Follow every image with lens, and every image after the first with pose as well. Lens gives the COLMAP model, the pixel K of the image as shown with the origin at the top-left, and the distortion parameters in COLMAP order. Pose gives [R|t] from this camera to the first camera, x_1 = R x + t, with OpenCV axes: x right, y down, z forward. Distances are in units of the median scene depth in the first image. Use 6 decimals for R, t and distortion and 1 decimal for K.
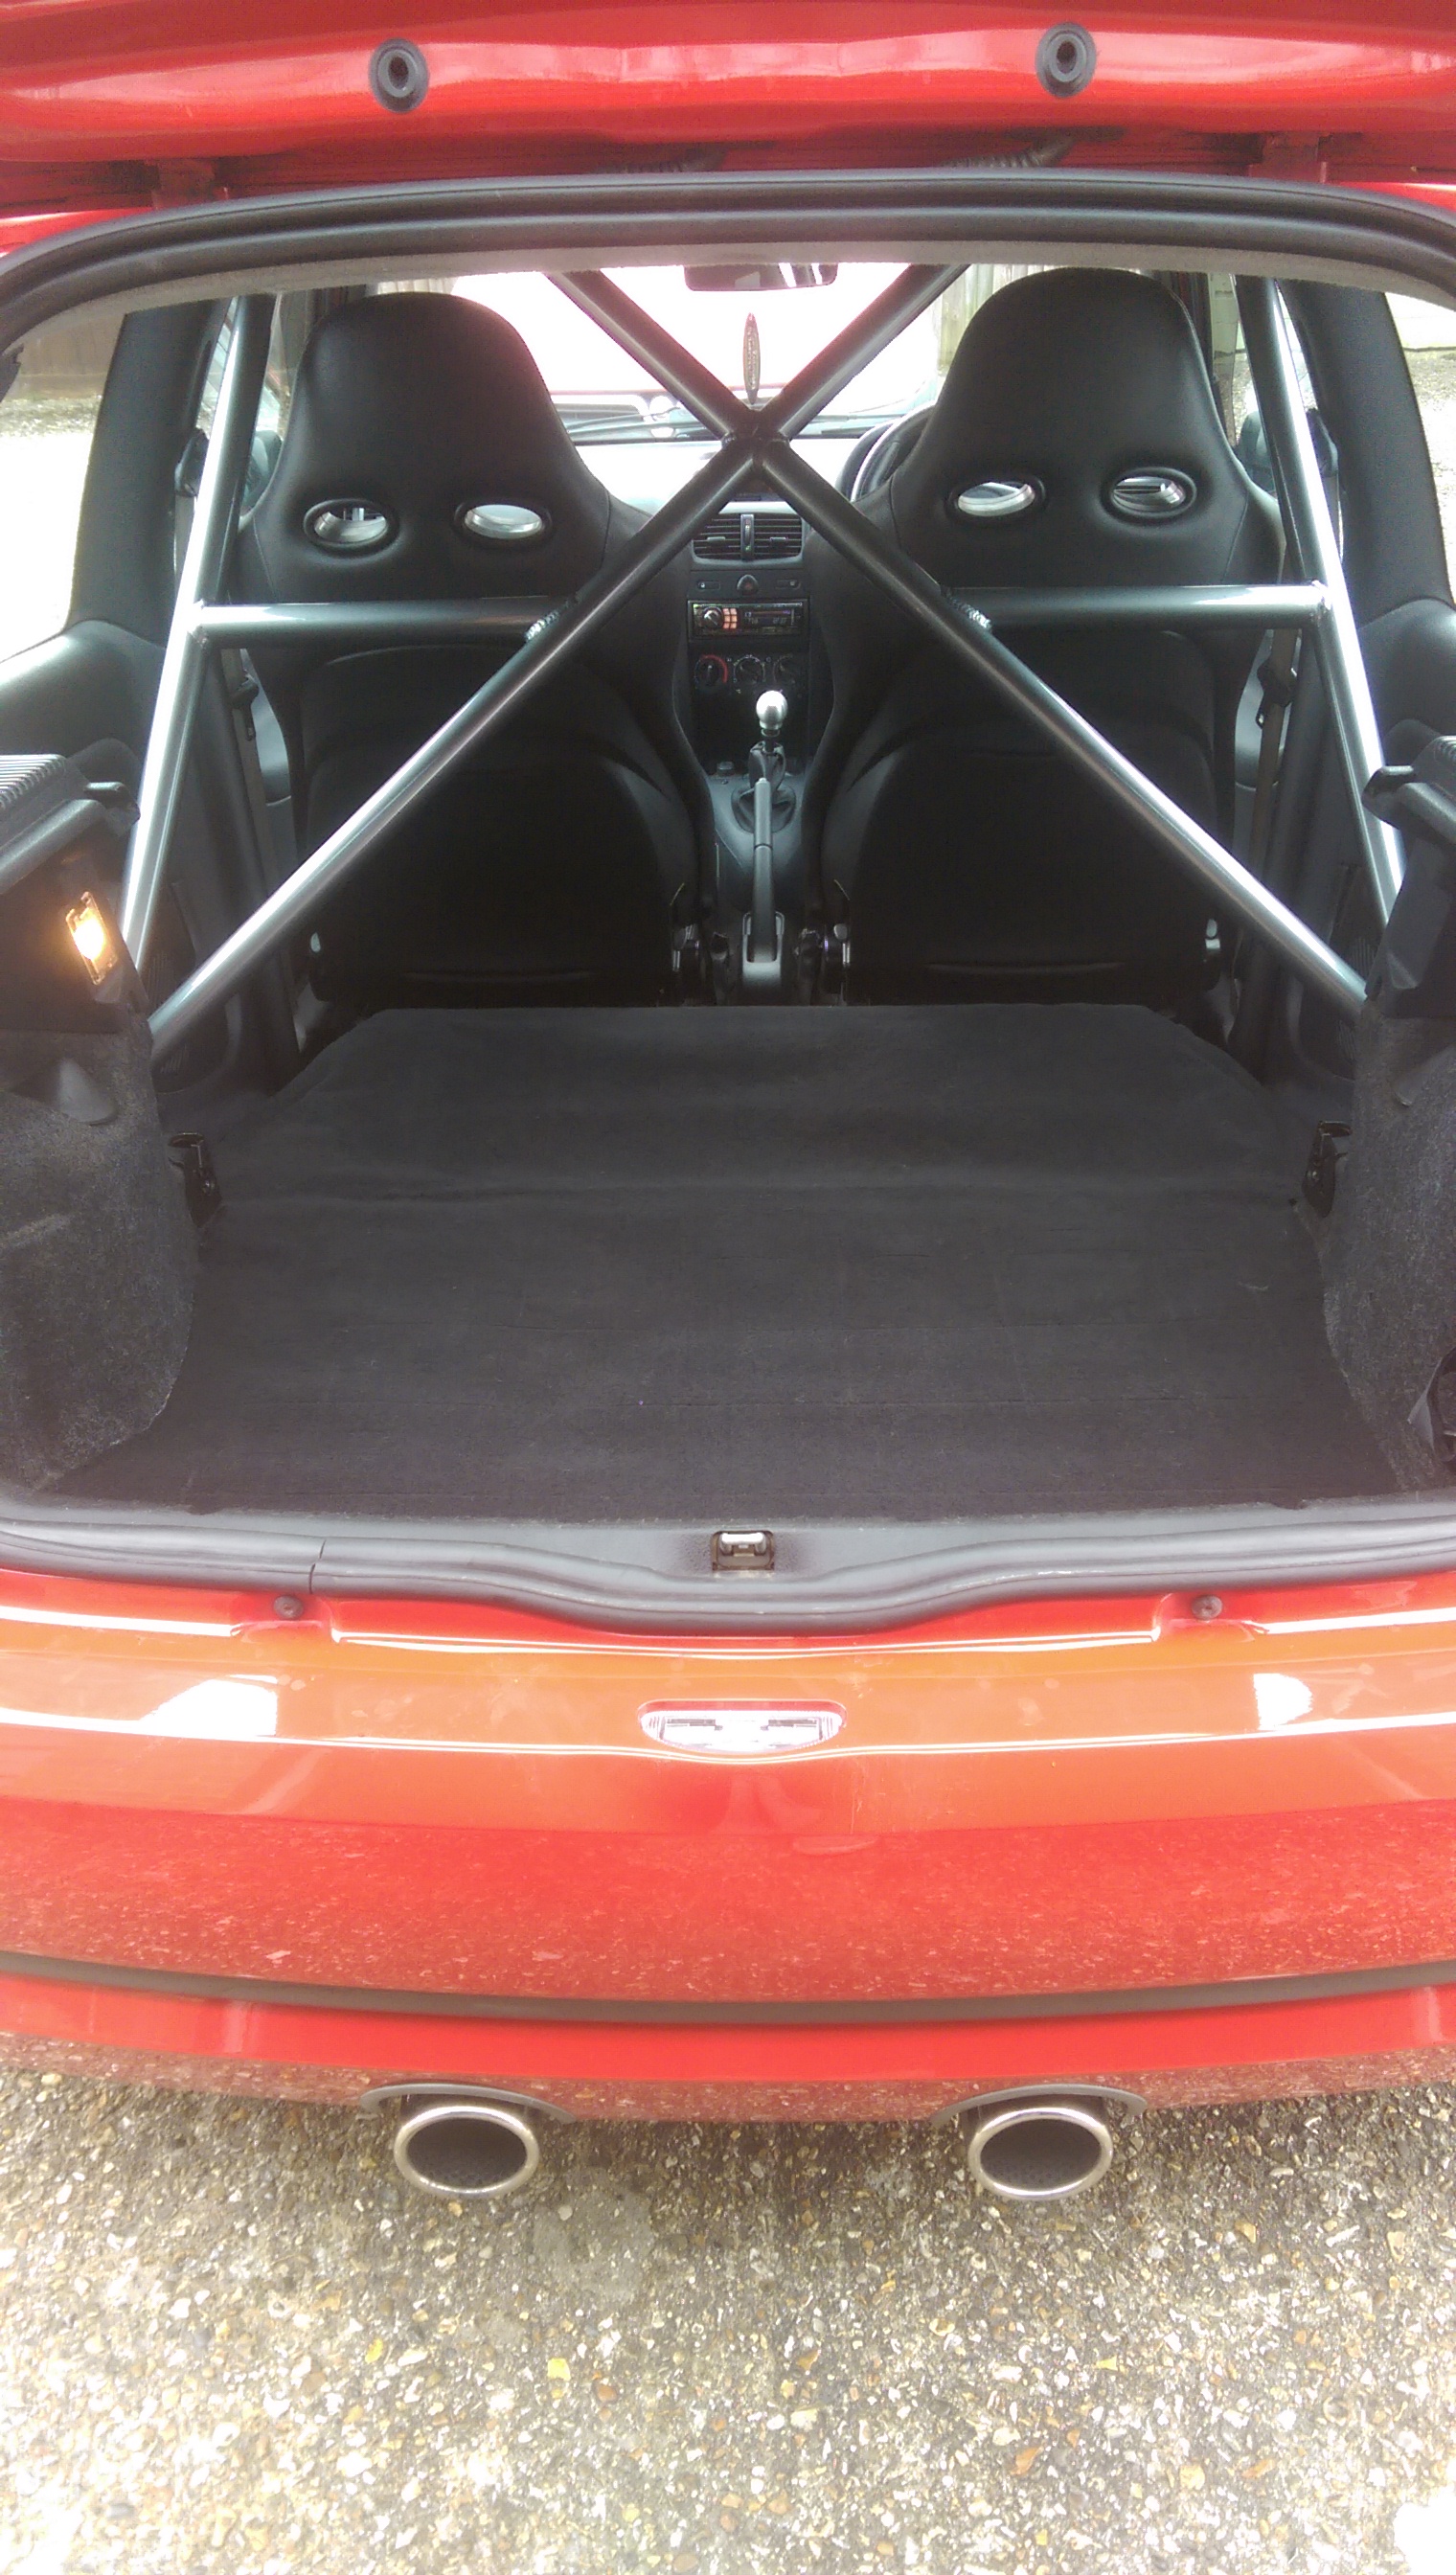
lens RADIAL K [[1838.4, 0, 752.3], [0, 1838.4, 1299.7], [0, 0, 1]] dist [0.128455, -0.197253]
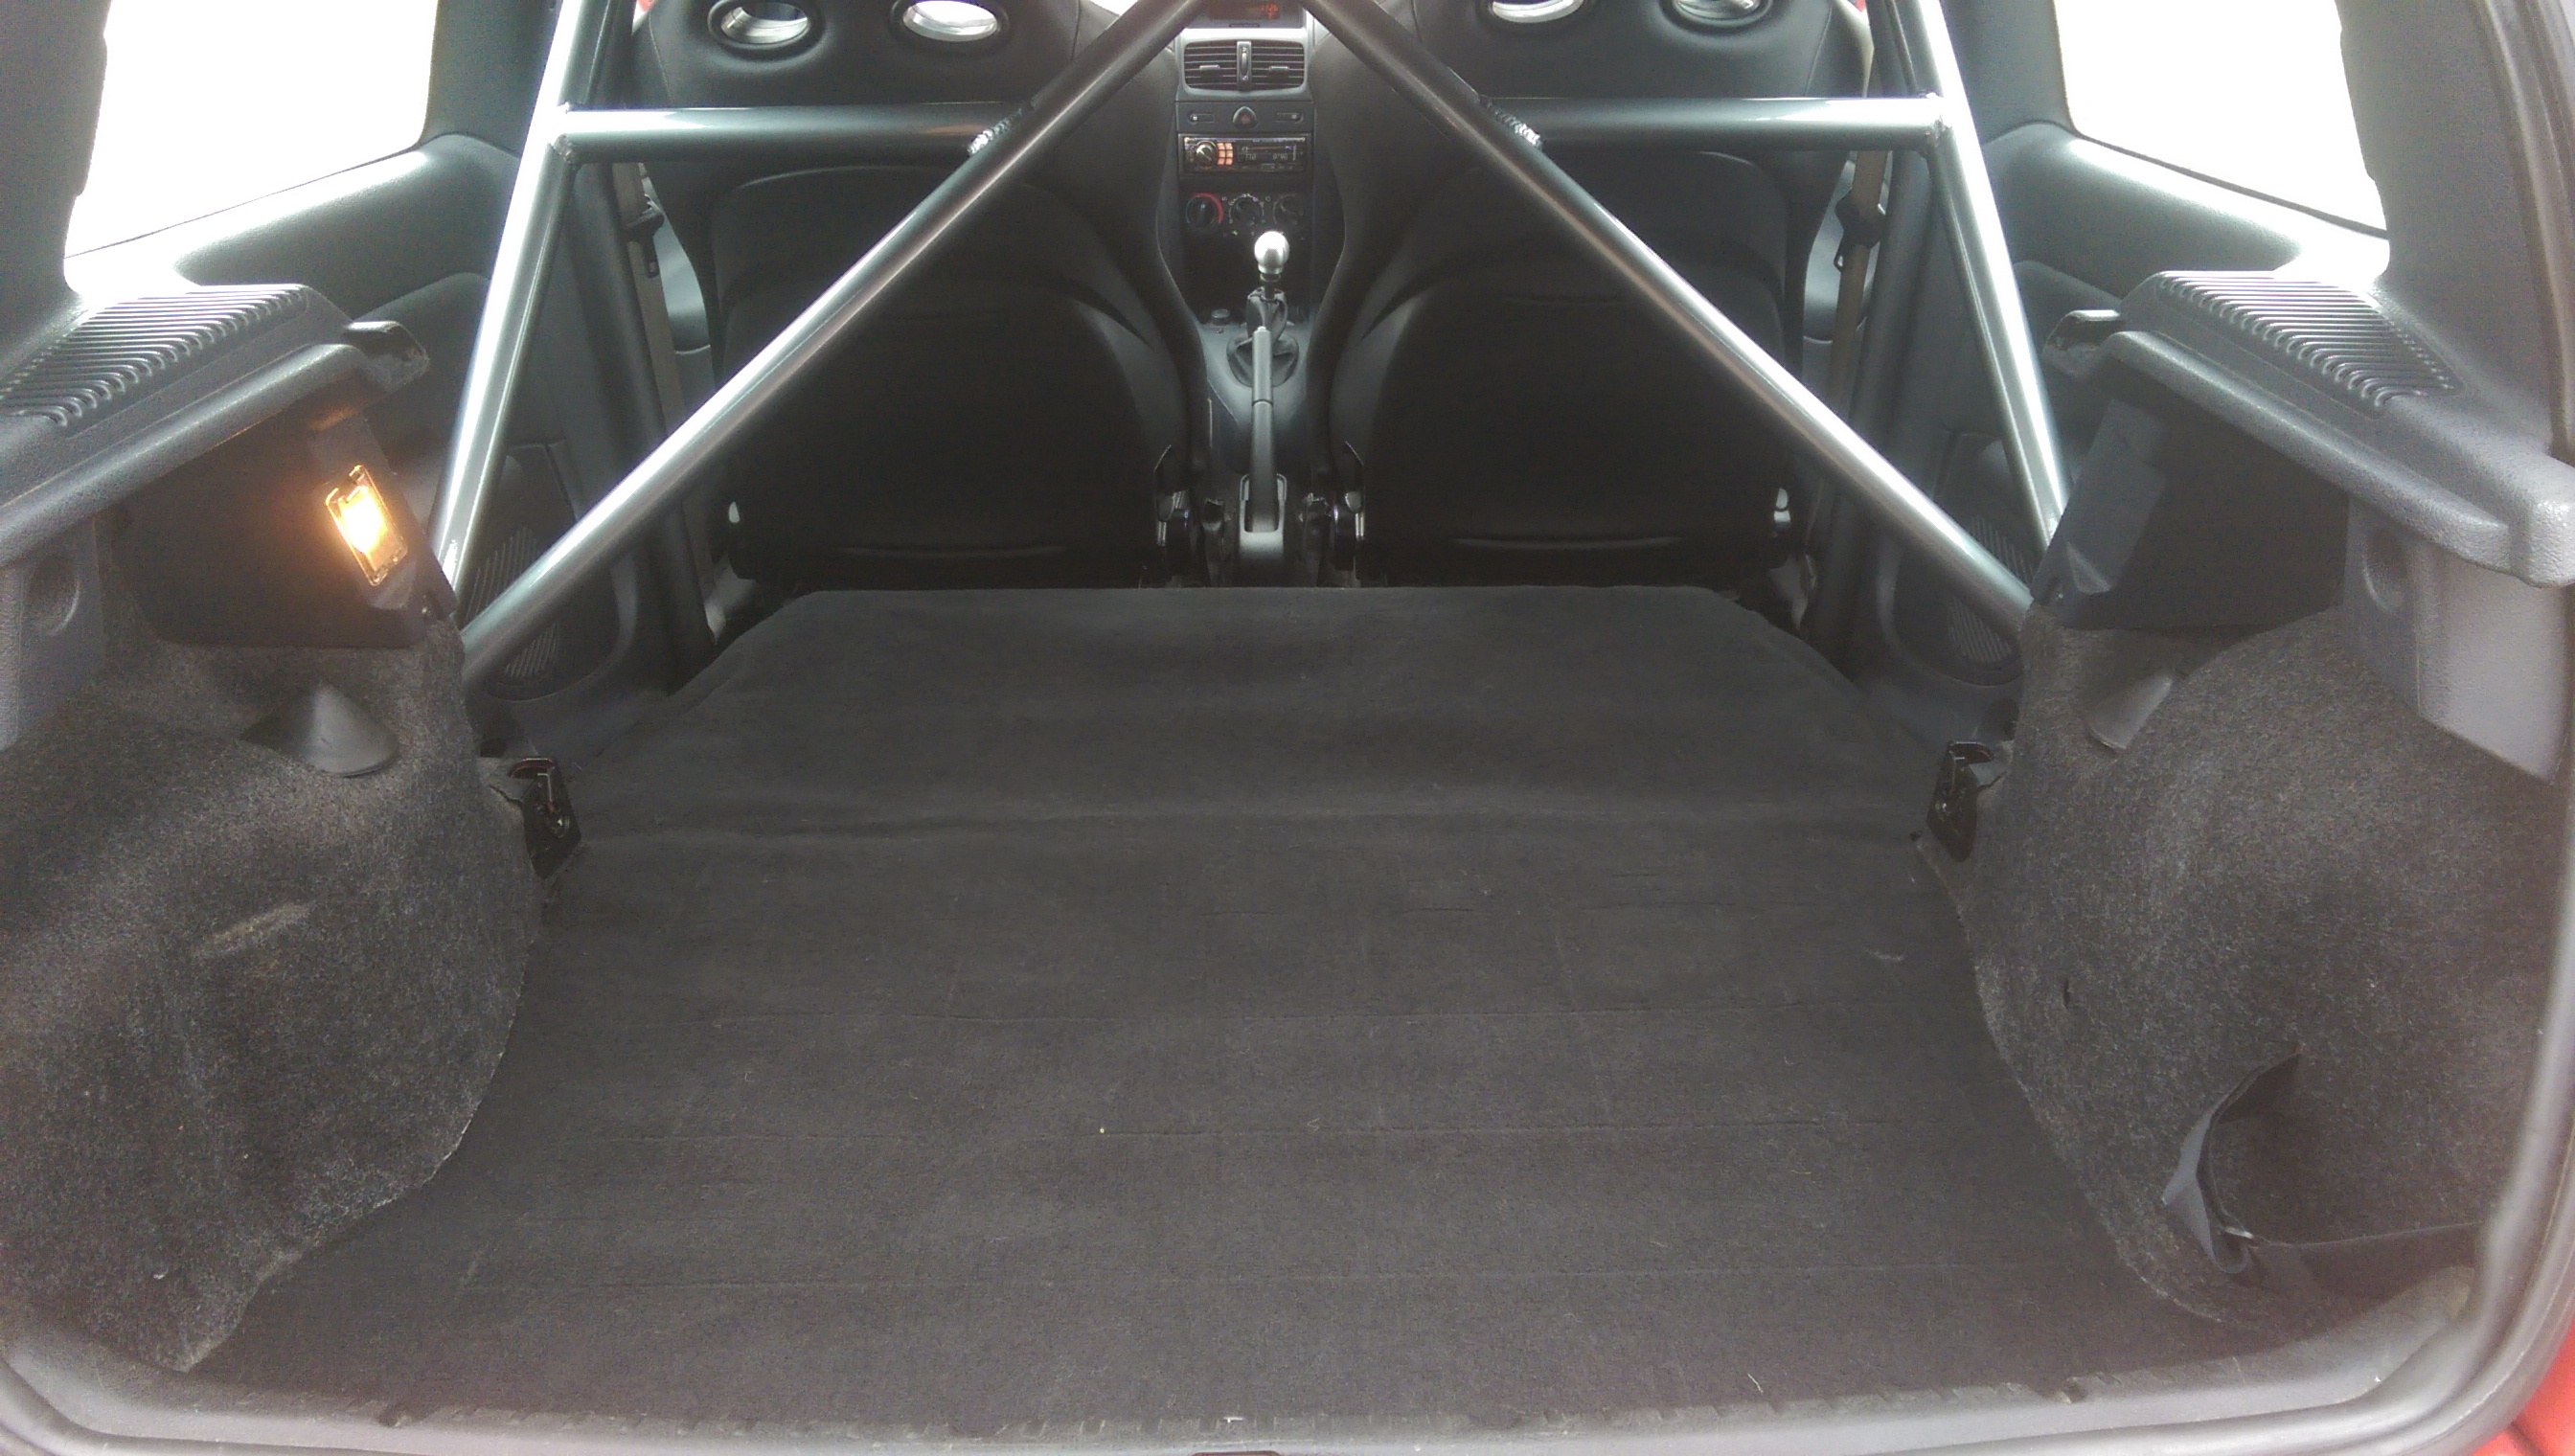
lens RADIAL K [[1838.4, 0, 1307.7], [0, 1838.4, 716.3], [0, 0, 1]] dist [0.128455, -0.197253]
pose [[0.999537, -0.001231, 0.030410, 0.000514], [0.003316, 0.997638, -0.068610, -0.047064], [-0.030254, 0.068679, 0.997180, 0.178359]]
